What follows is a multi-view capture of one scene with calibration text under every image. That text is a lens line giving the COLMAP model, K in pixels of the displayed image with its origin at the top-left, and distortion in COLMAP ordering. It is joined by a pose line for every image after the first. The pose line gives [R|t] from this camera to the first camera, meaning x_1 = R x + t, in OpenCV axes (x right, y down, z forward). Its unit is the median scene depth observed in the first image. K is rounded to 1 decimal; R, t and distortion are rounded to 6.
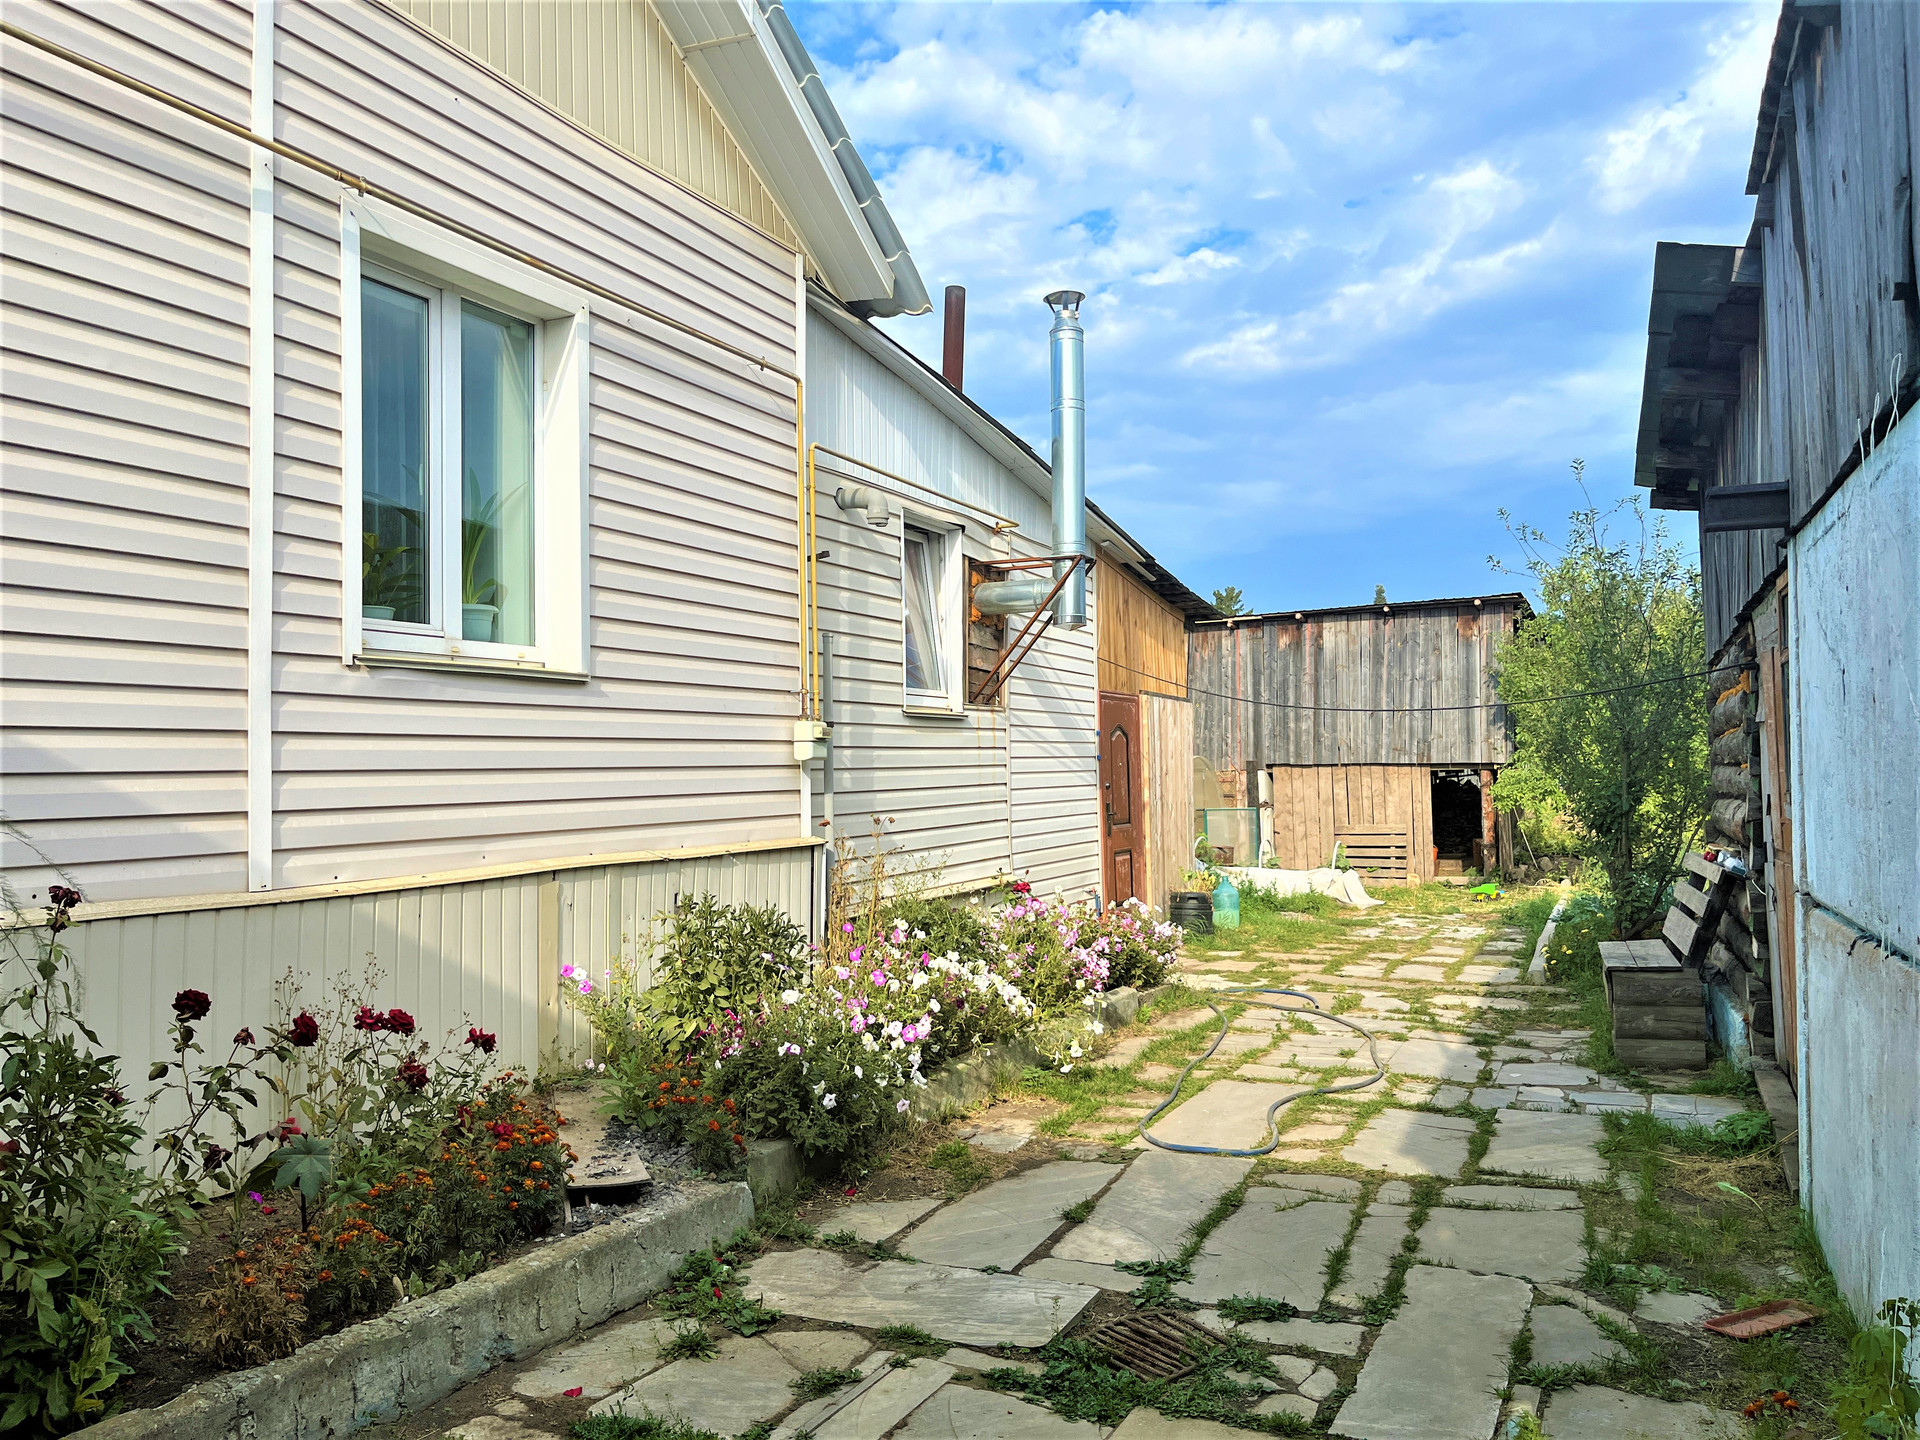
lens RADIAL K [[1469.7, 0, 961.0], [0, 1469.7, 727.9], [0, 0, 1]] dist [0.074092, -0.090934]
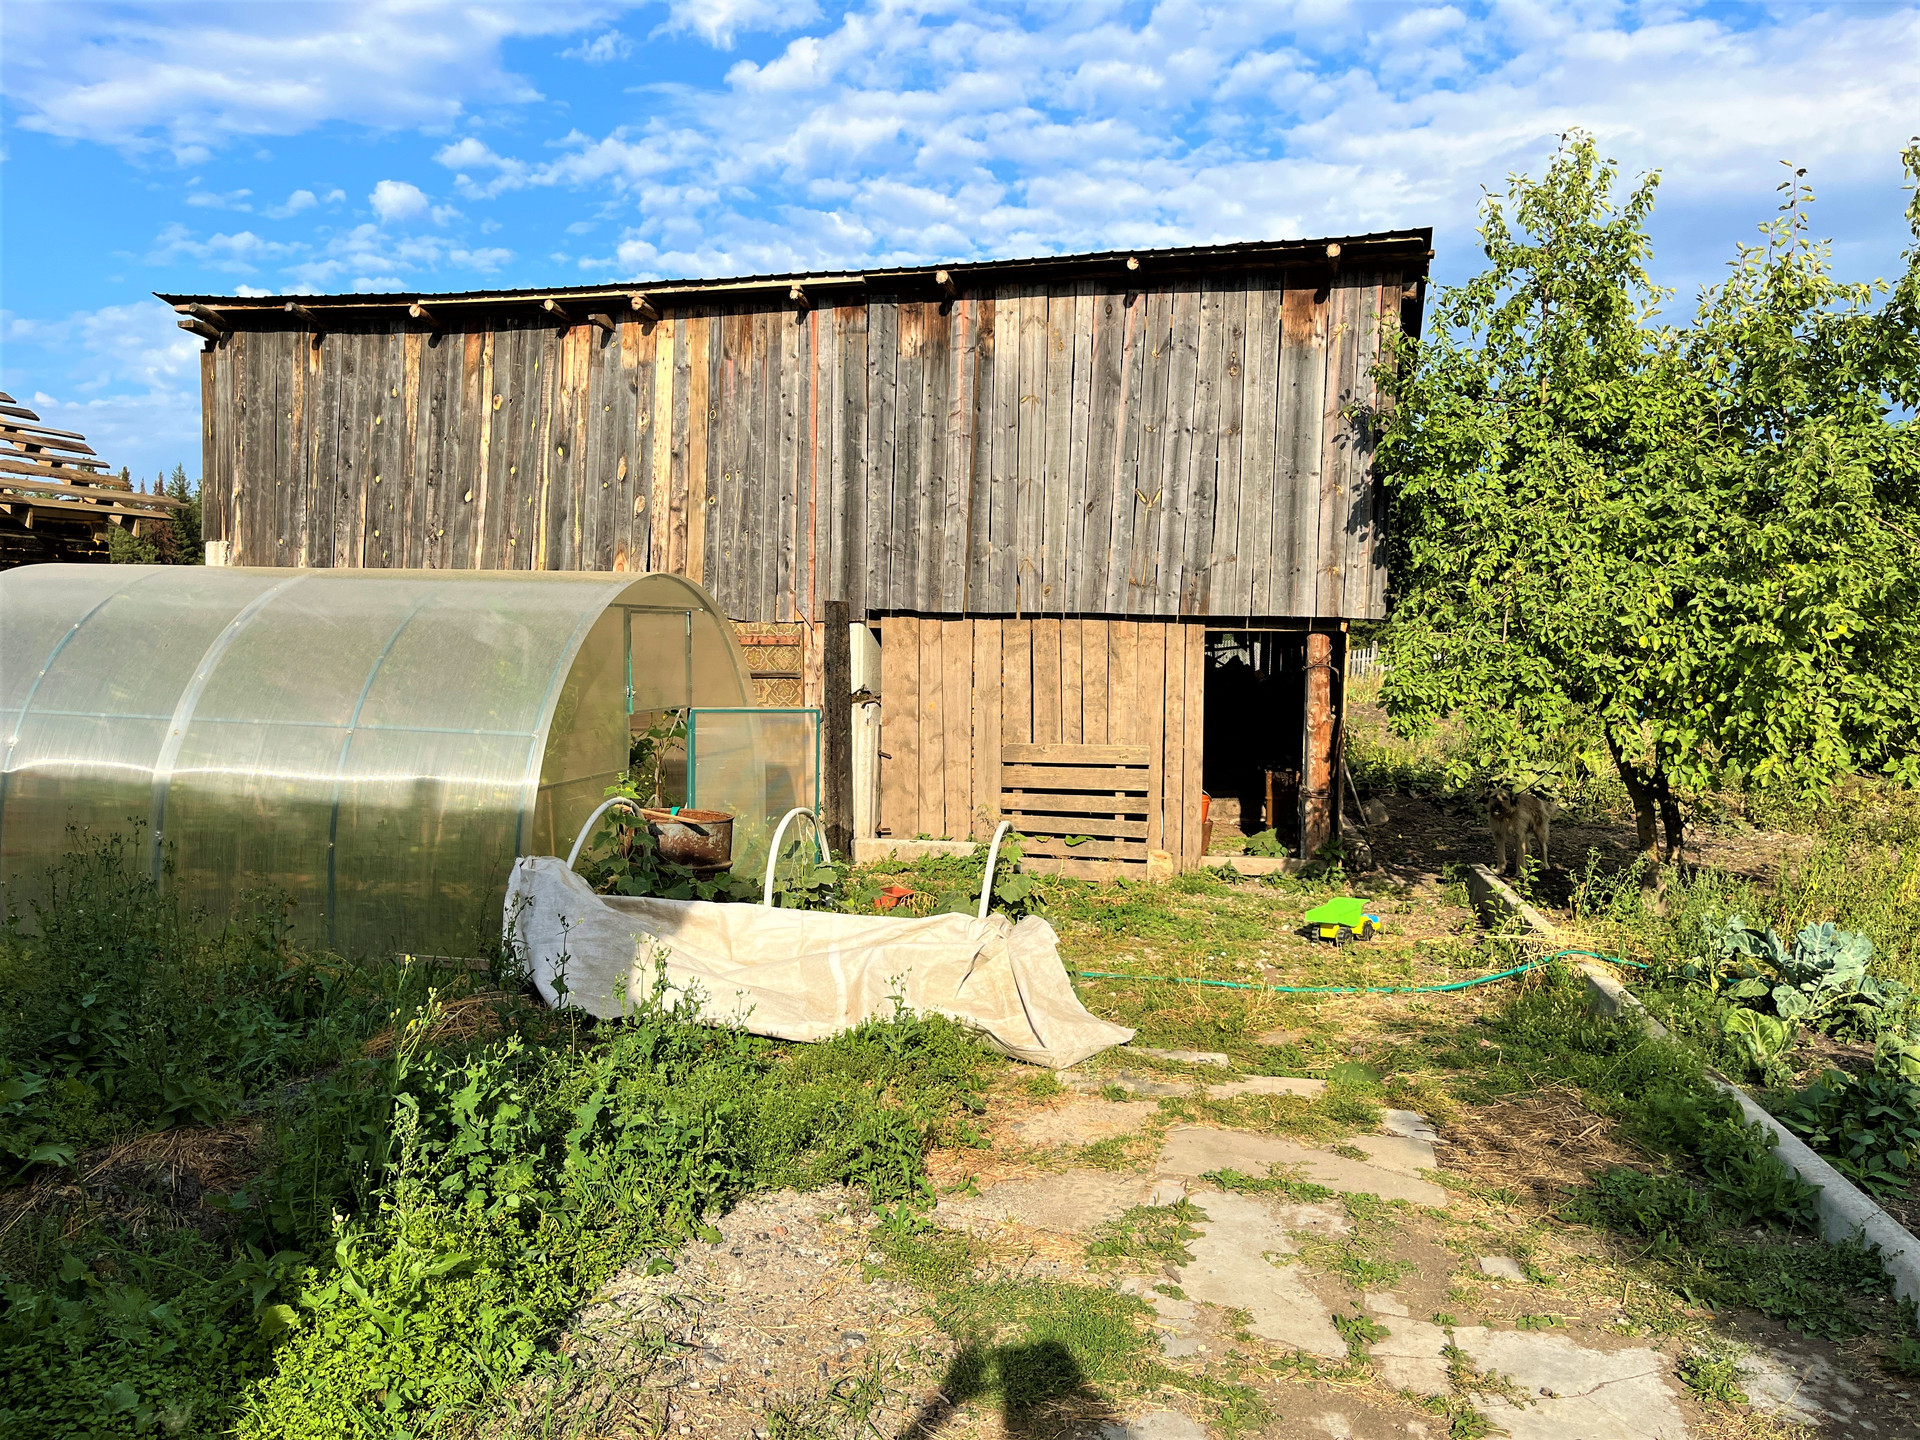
lens RADIAL K [[1469.7, 0, 948.1], [0, 1469.7, 726.8], [0, 0, 1]] dist [0.074092, -0.090934]
pose [[0.979159, 0.019032, 0.202203, 0.142287], [-0.035830, 0.996172, 0.079739, 0.024151], [-0.199911, -0.085322, 0.976092, 0.551197]]
